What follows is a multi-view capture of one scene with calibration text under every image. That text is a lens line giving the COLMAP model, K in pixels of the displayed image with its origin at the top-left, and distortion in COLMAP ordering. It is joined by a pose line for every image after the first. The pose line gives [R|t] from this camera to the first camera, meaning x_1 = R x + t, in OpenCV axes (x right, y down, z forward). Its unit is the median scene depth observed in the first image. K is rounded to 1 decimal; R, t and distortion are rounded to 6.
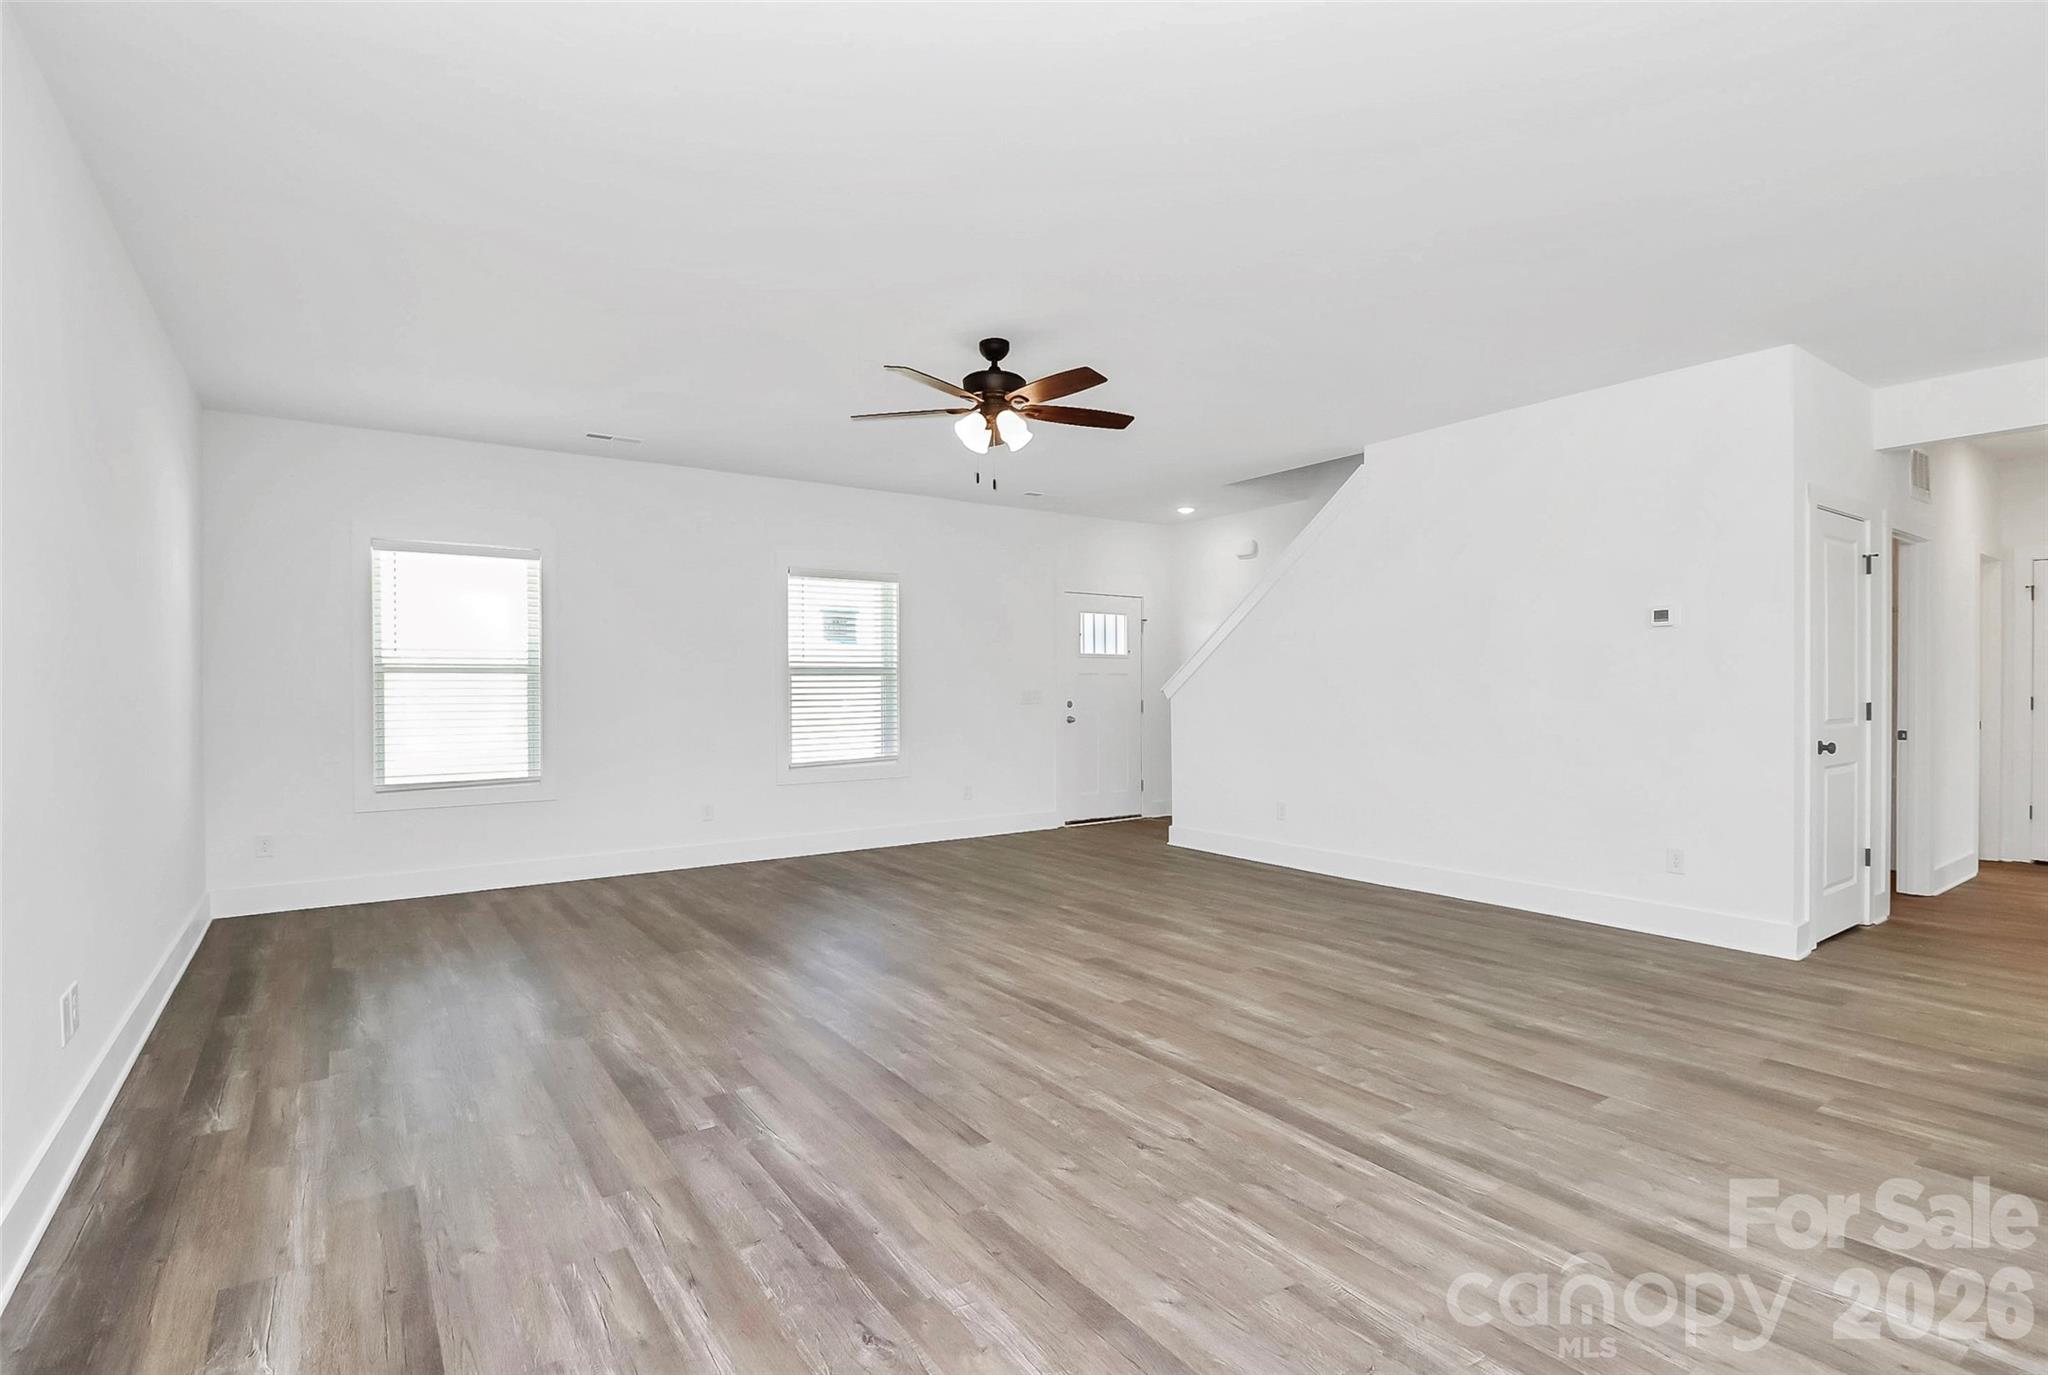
lens RADIAL K [[972.7, 0, 1014.5], [0, 972.7, 698.2], [0, 0, 1]] dist [-0.004521, -0.010446]
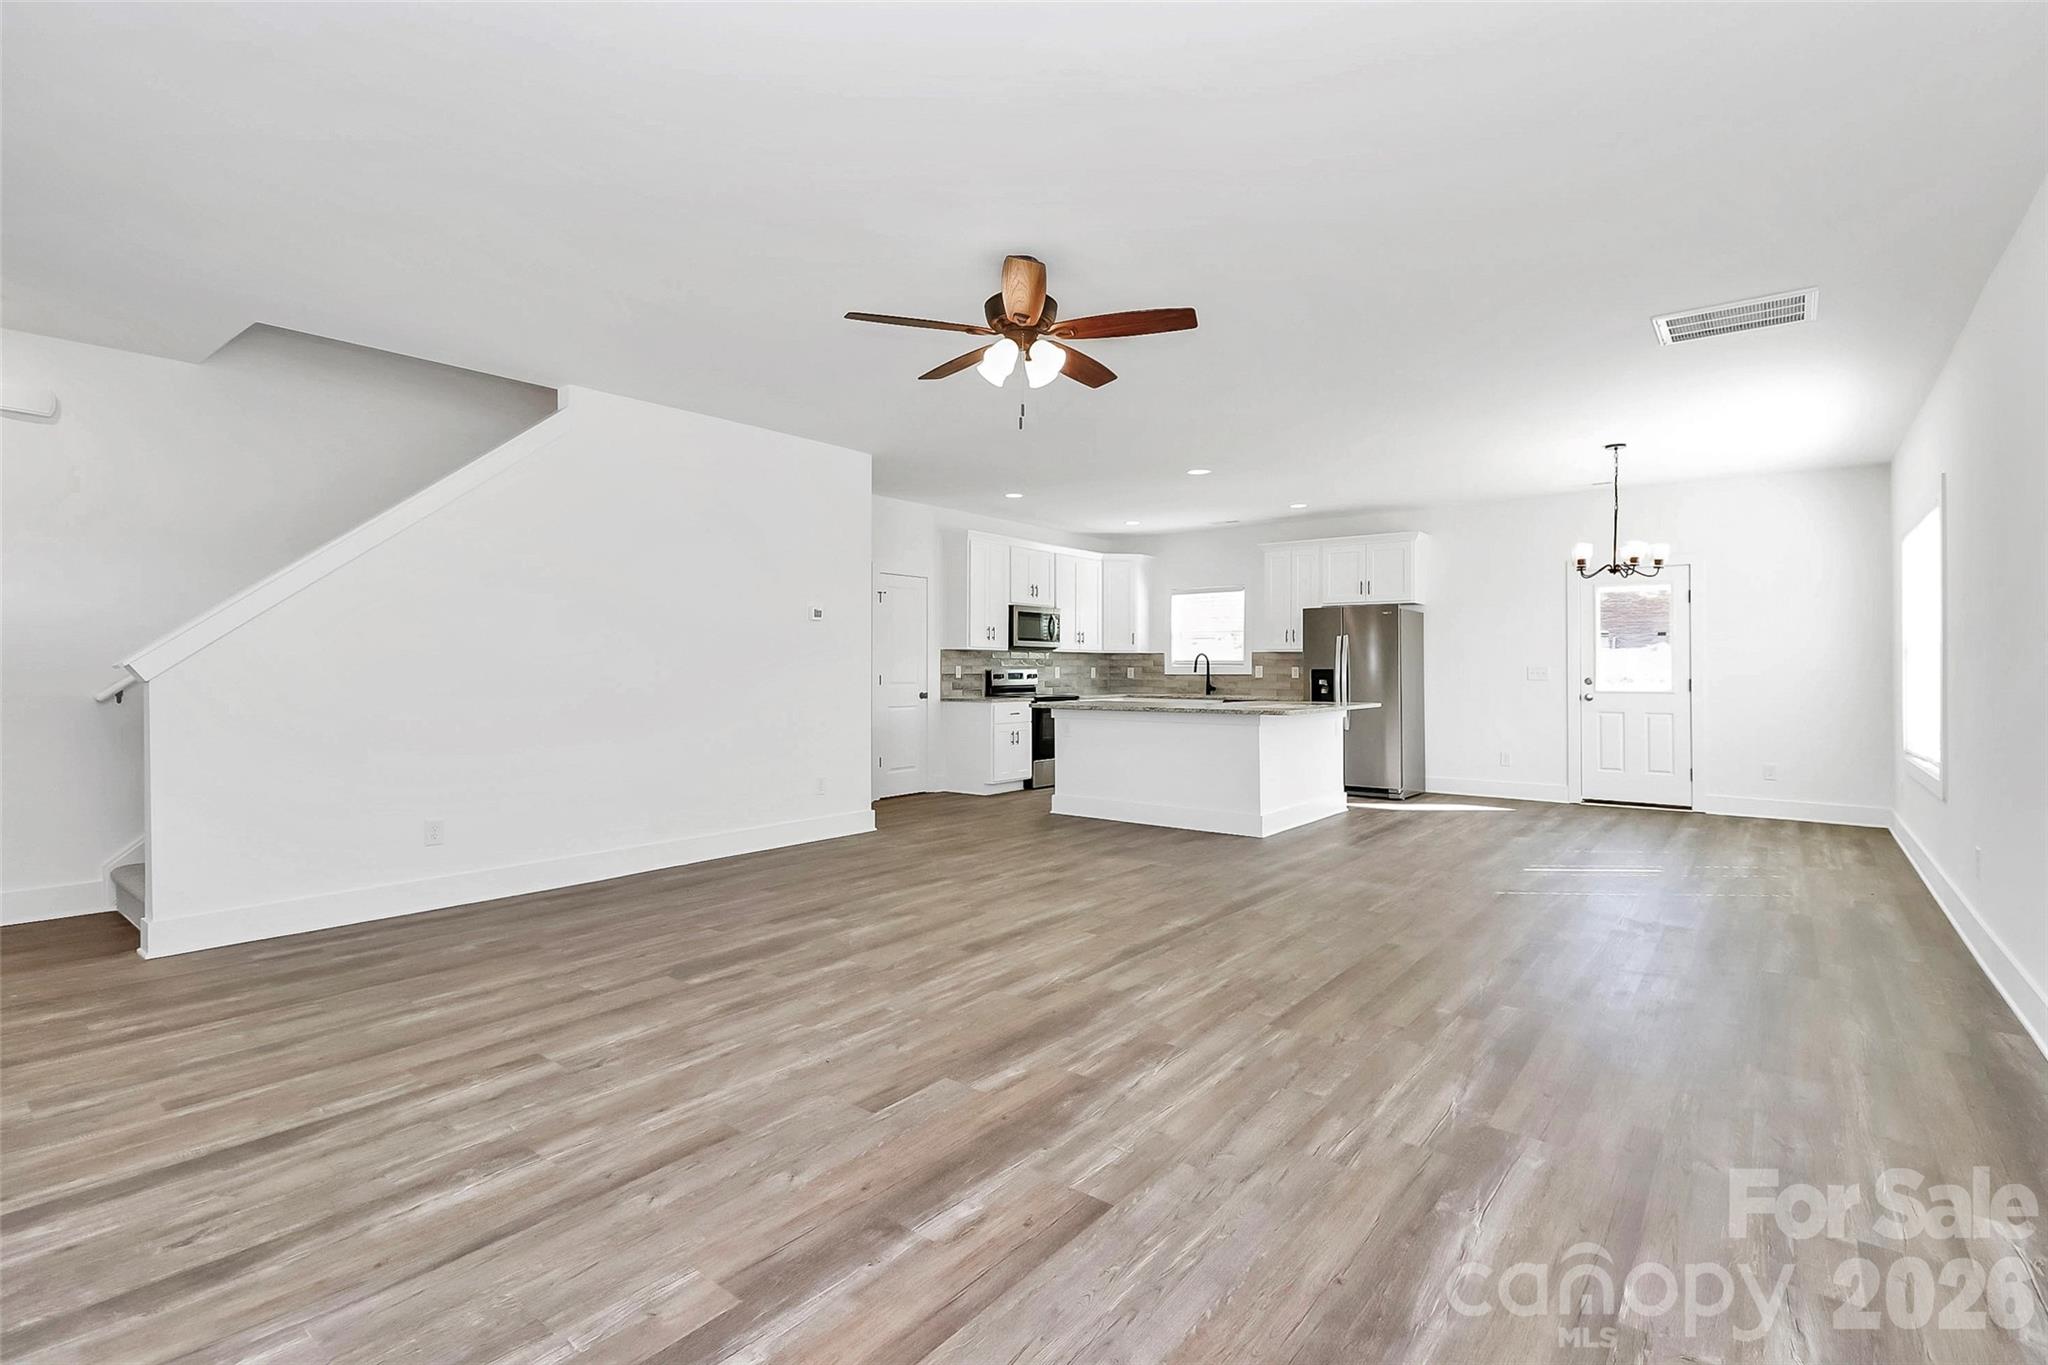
lens RADIAL K [[972.7, 0, 1018.7], [0, 972.7, 654.7], [0, 0, 1]] dist [-0.004521, -0.010446]
pose [[-0.301096, 0.019907, 0.953386, -1.052781], [0.009769, 0.999794, -0.017791, 0.003935], [-0.953544, 0.003957, -0.301228, 1.571522]]
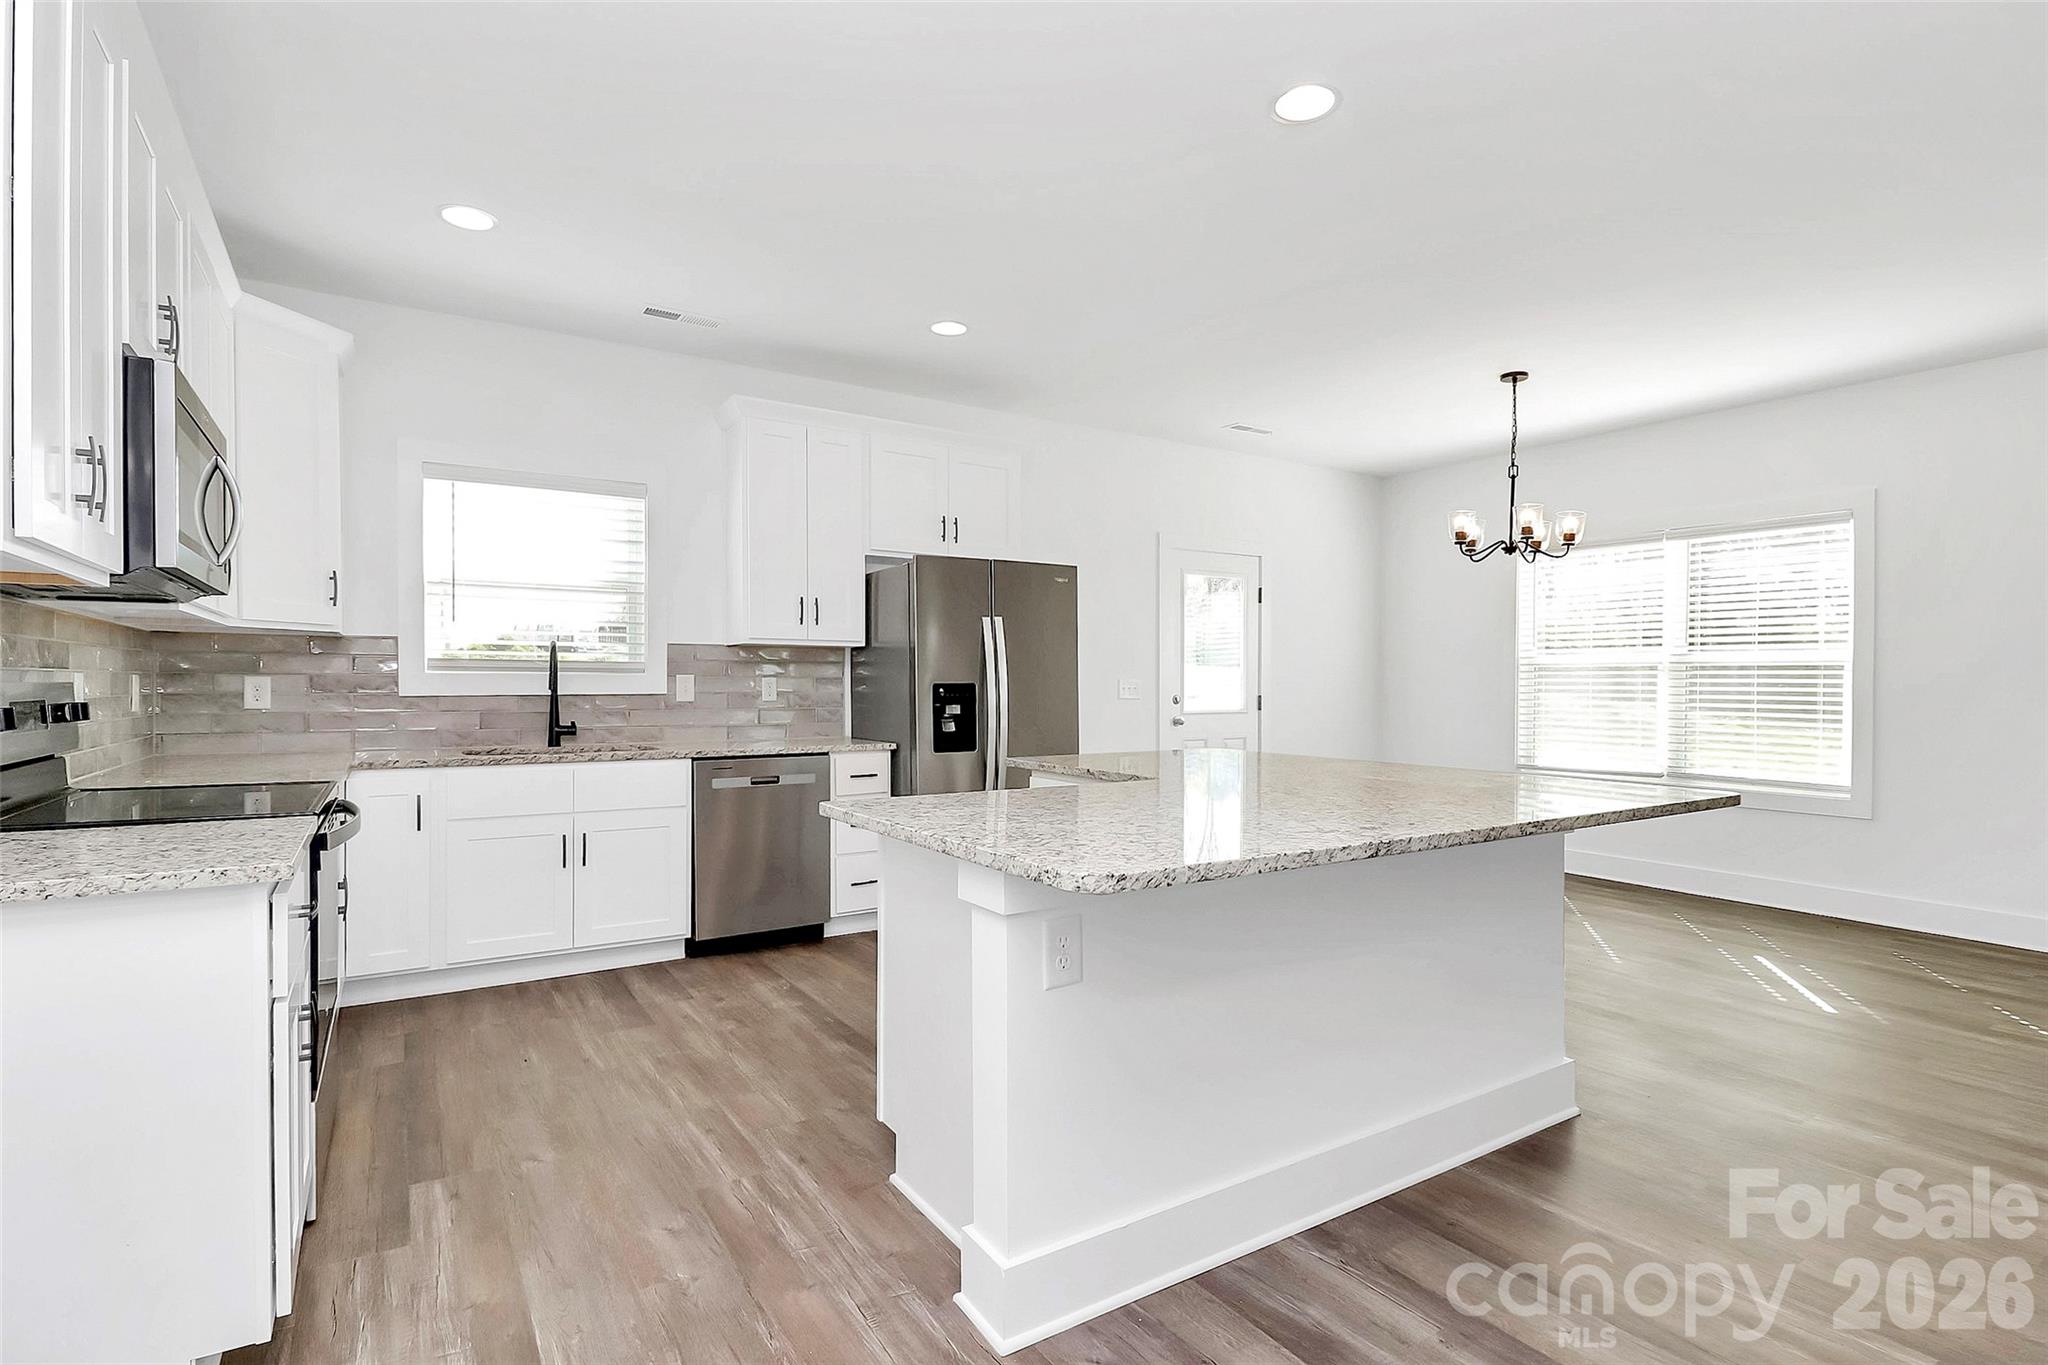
lens RADIAL K [[972.7, 0, 1038.8], [0, 972.7, 700.5], [0, 0, 1]] dist [-0.004521, -0.010446]
pose [[-0.999769, 0.002196, 0.021364, 1.104067], [0.002796, 0.999601, 0.028114, -0.008222], [-0.021293, 0.028167, -0.999376, 1.269504]]
